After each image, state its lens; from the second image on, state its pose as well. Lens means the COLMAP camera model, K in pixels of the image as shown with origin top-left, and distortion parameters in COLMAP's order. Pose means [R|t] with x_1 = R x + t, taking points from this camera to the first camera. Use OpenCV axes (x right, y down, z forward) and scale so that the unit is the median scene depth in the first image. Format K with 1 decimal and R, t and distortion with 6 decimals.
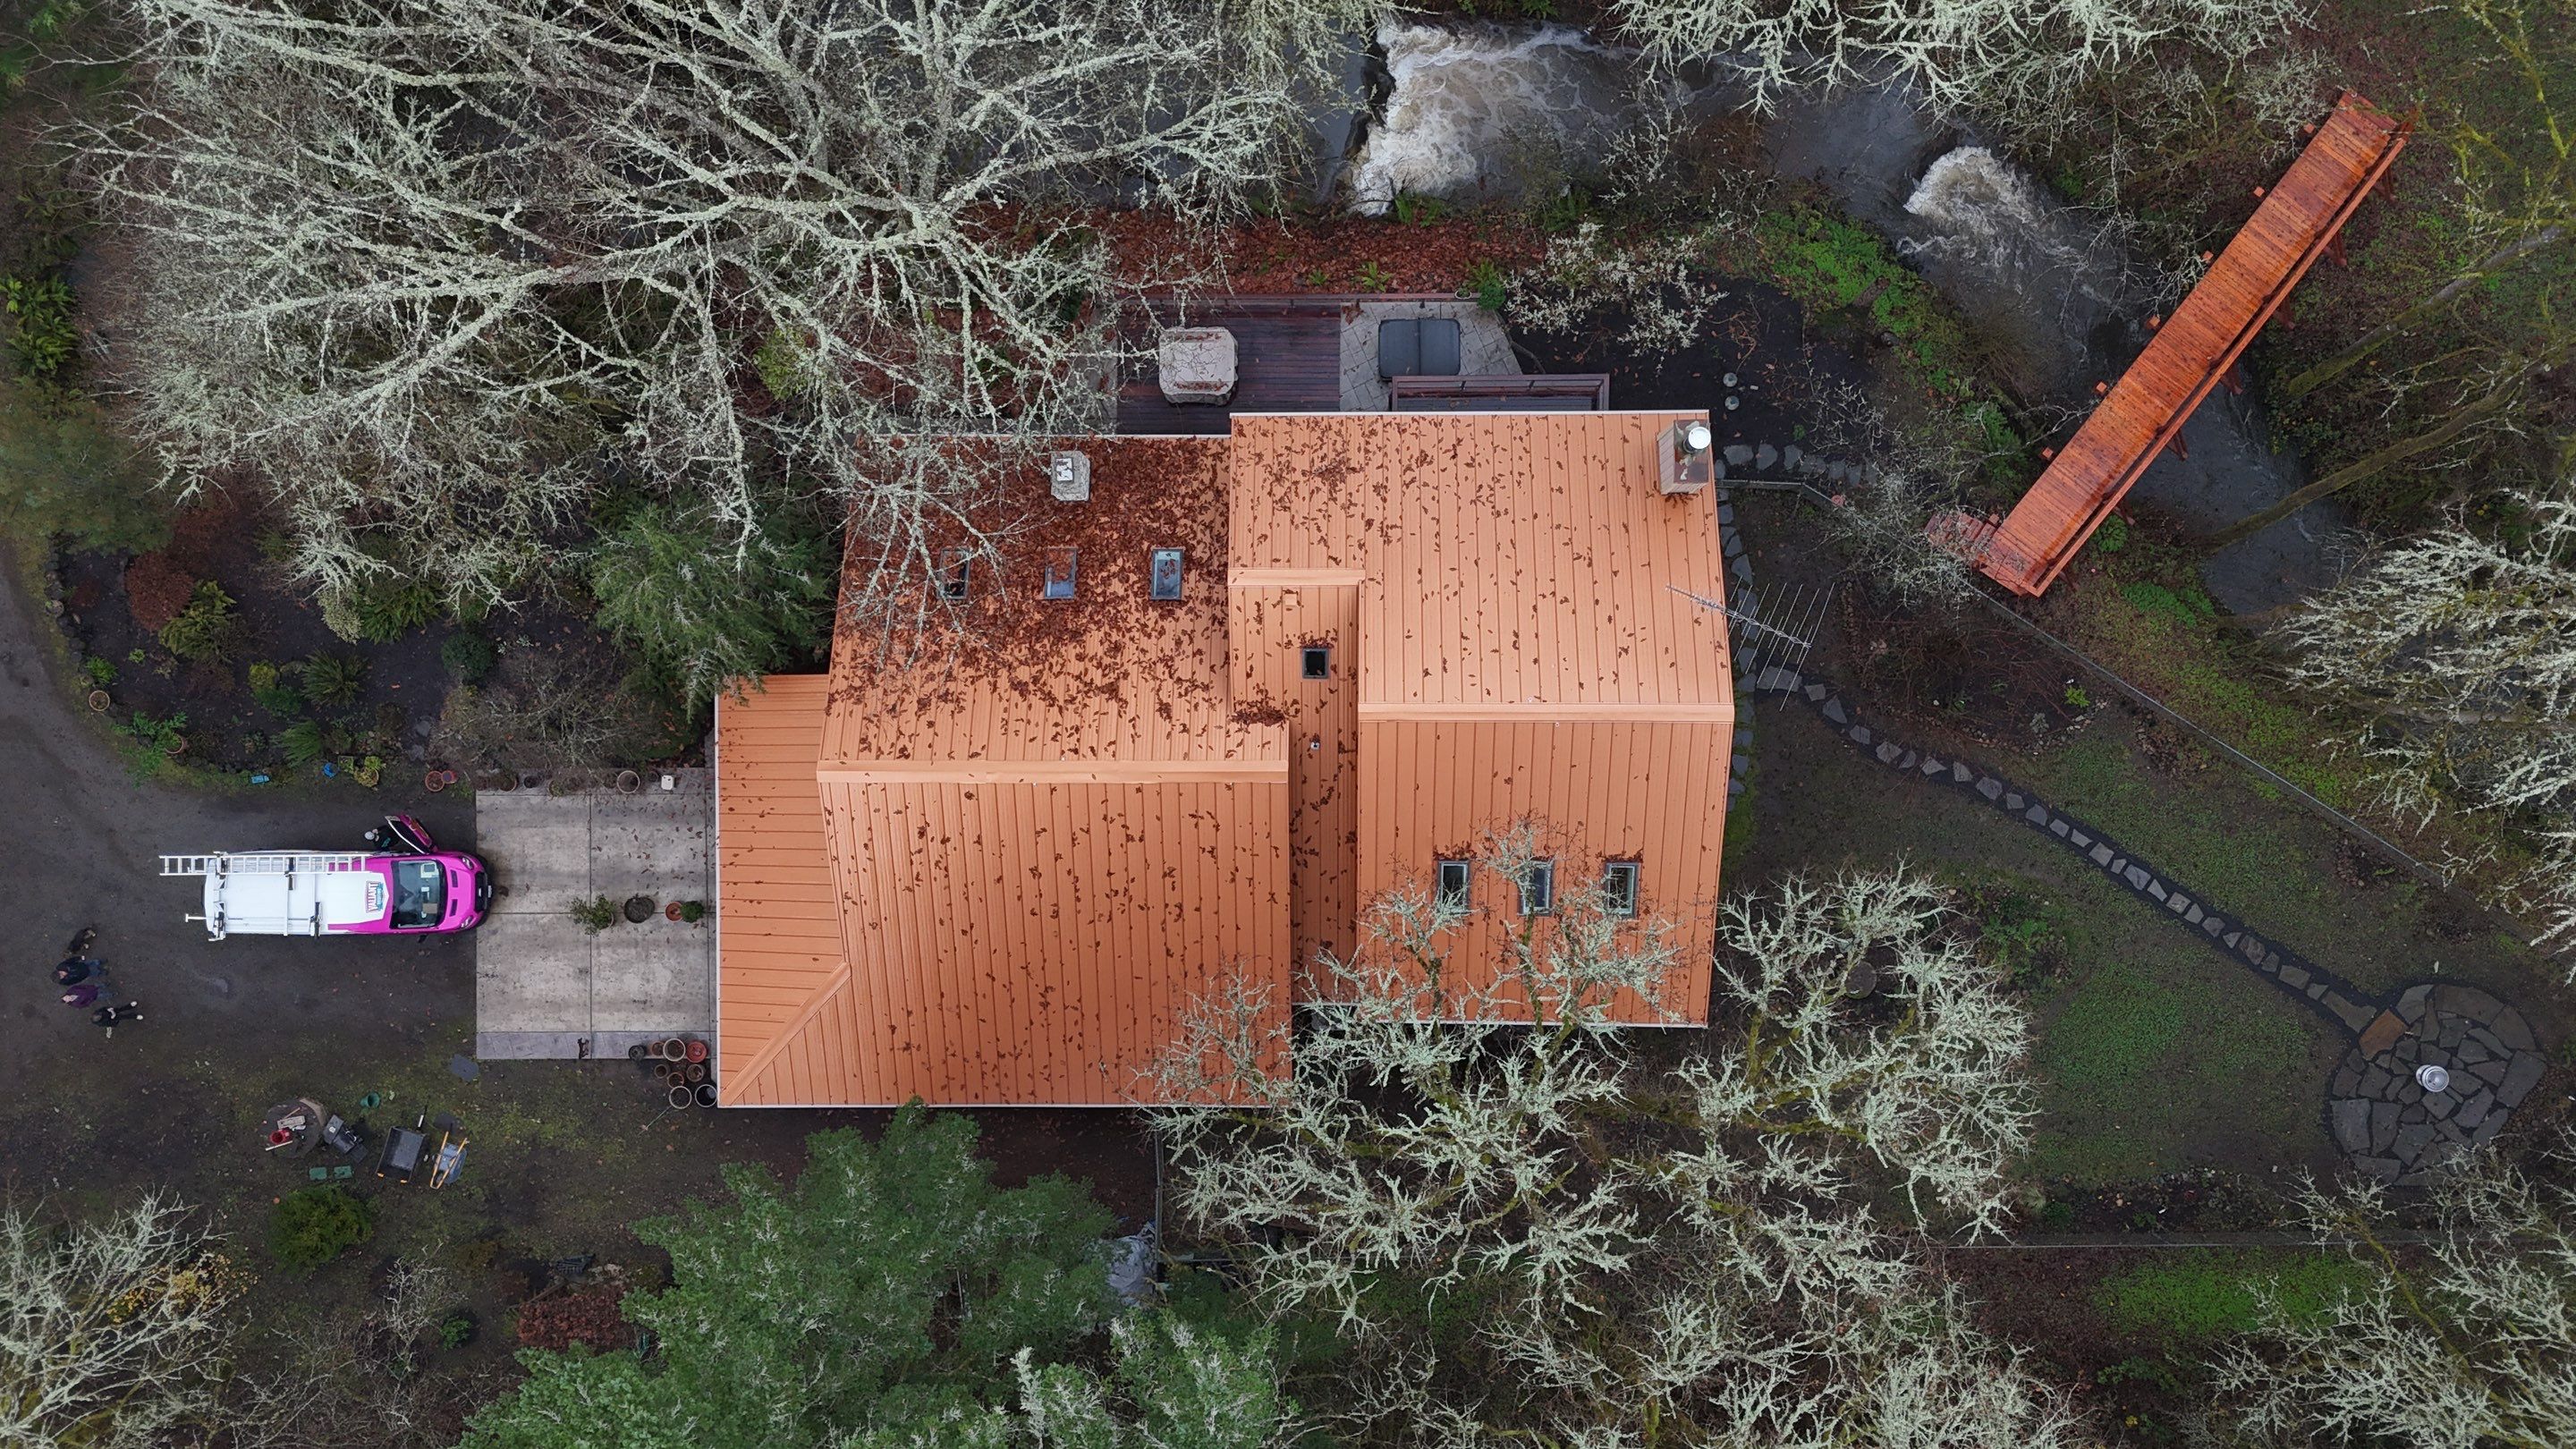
lens RADIAL K [[1958.1, 0, 1288.0], [0, 1958.1, 724.5], [0, 0, 1]] dist [0.051342, -0.050827]
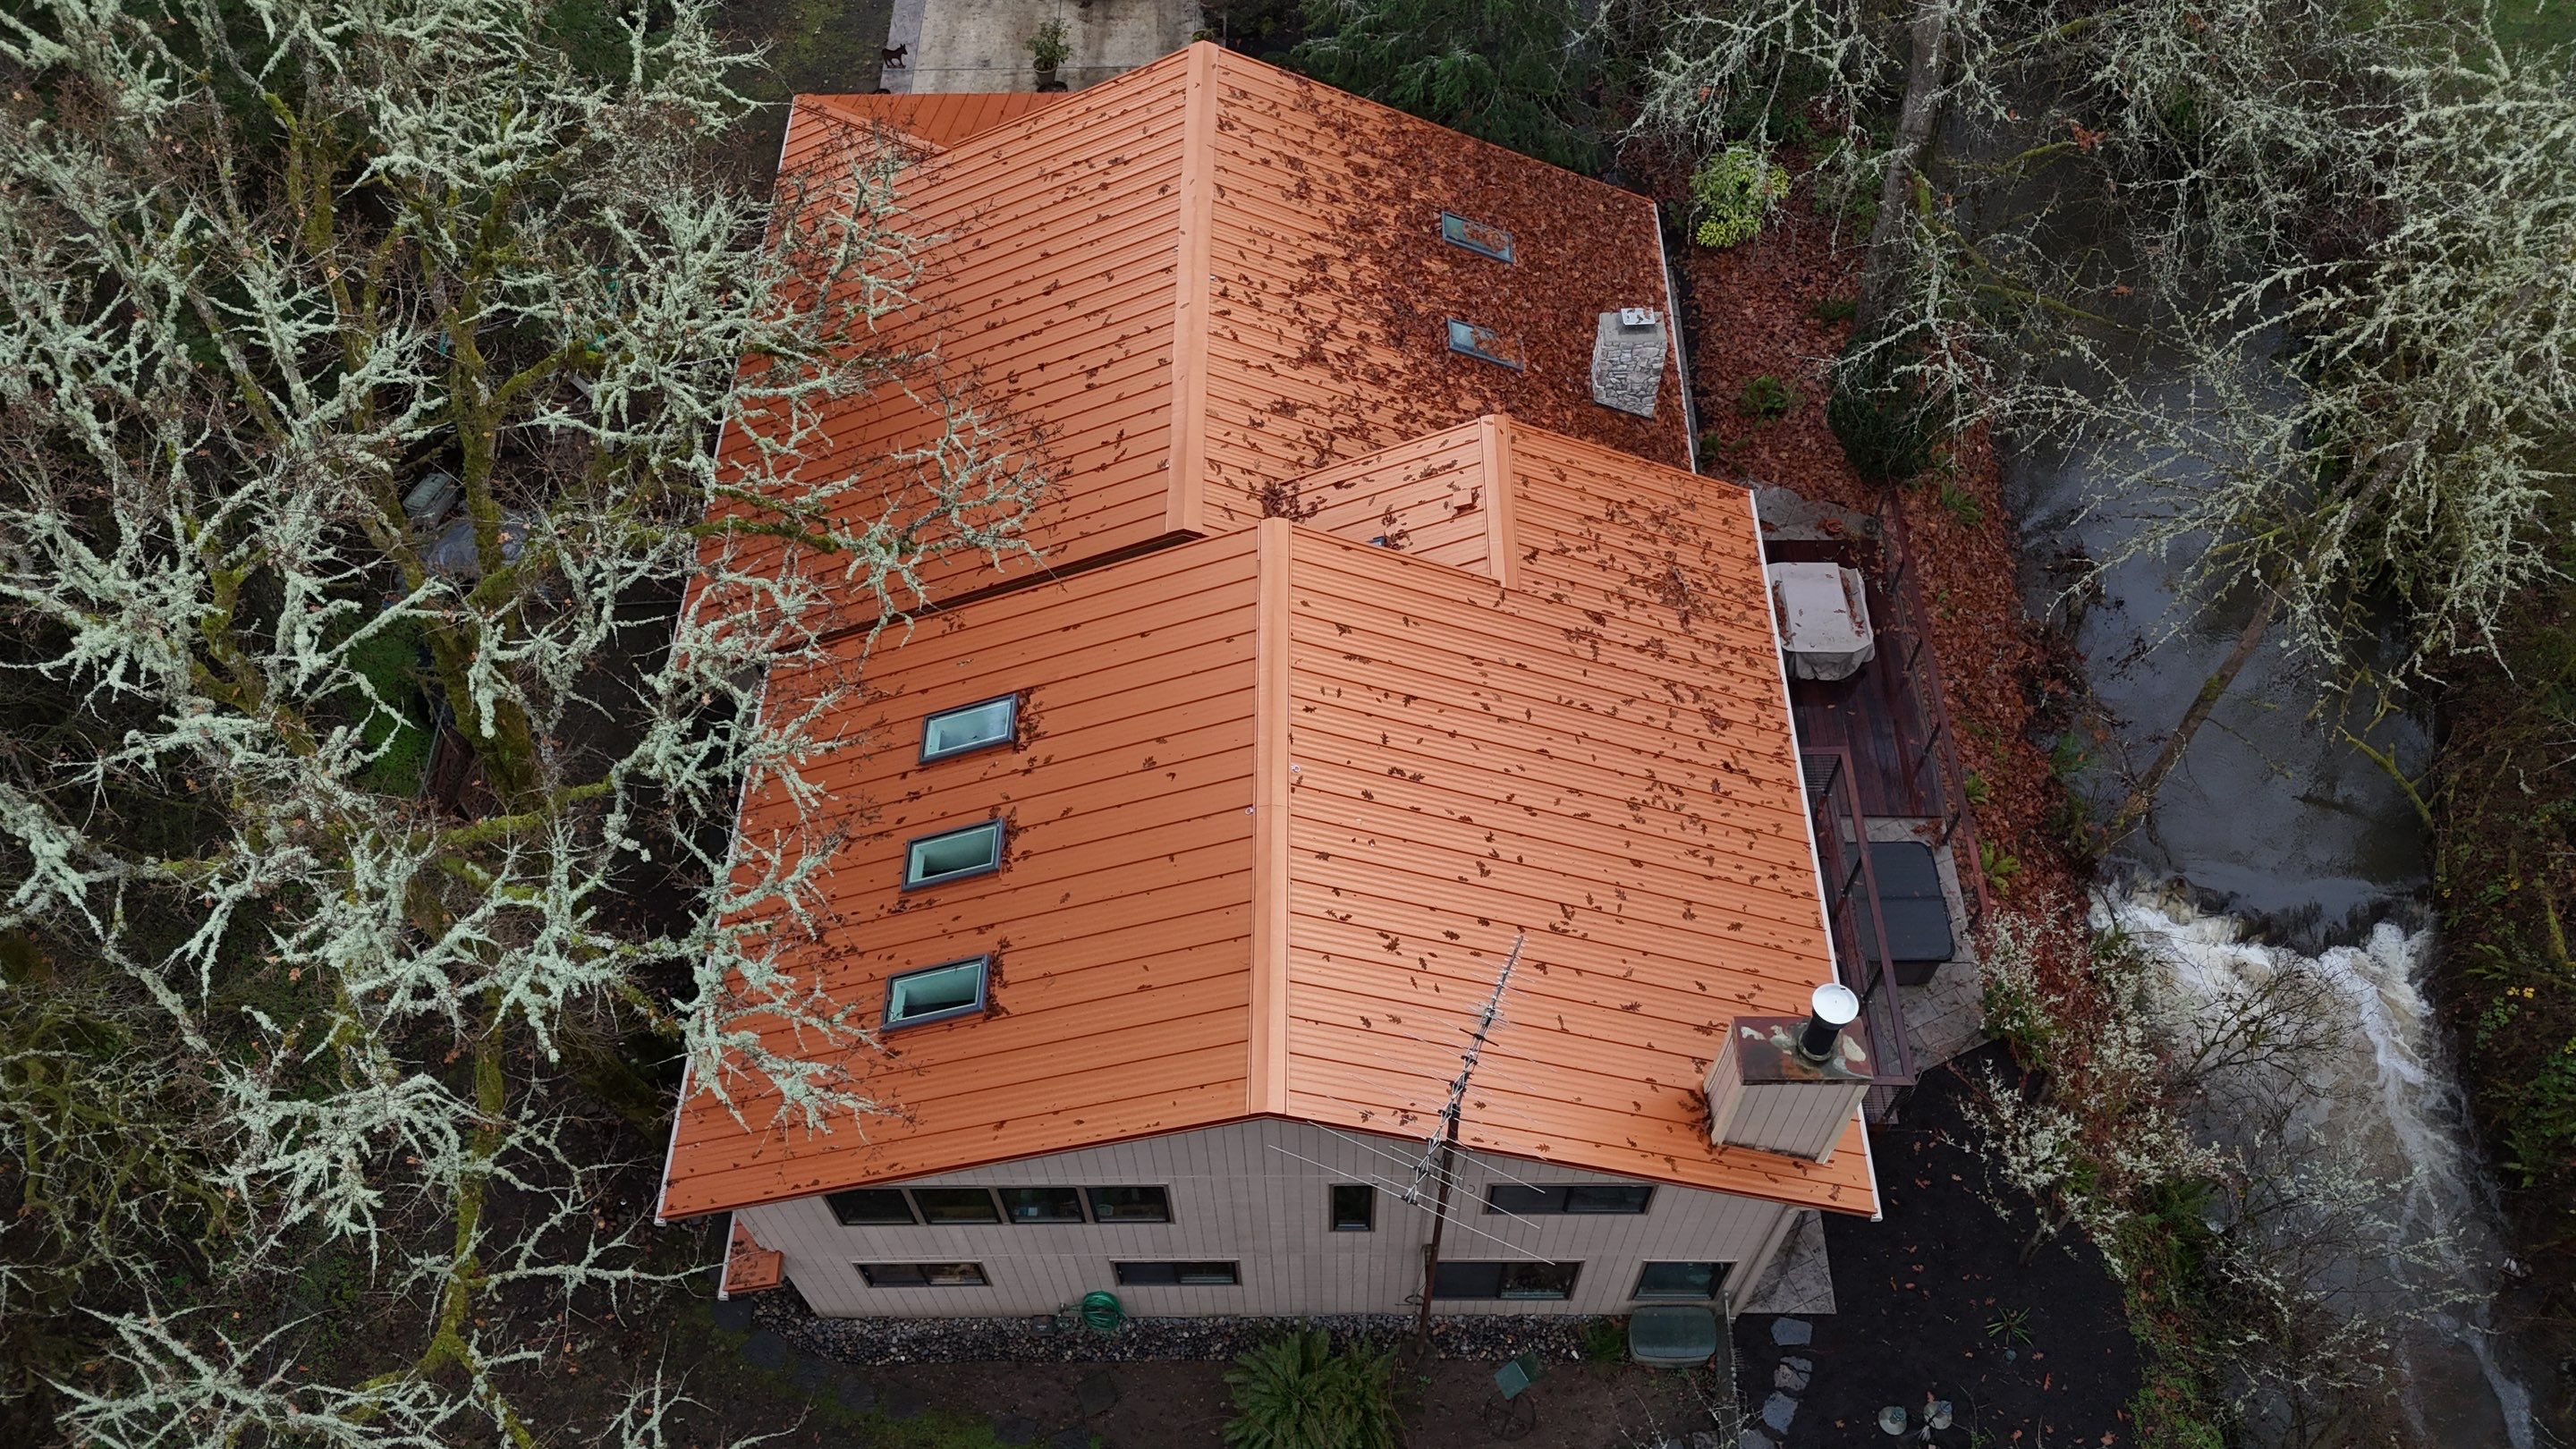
lens RADIAL K [[1958.1, 0, 1288.0], [0, 1958.1, 724.5], [0, 0, 1]] dist [0.051342, -0.050827]
pose [[-0.001718, 0.841365, -0.540465, 0.378747], [-0.999919, 0.005386, 0.011563, -0.015354], [0.012639, 0.540441, 0.841287, 0.505270]]
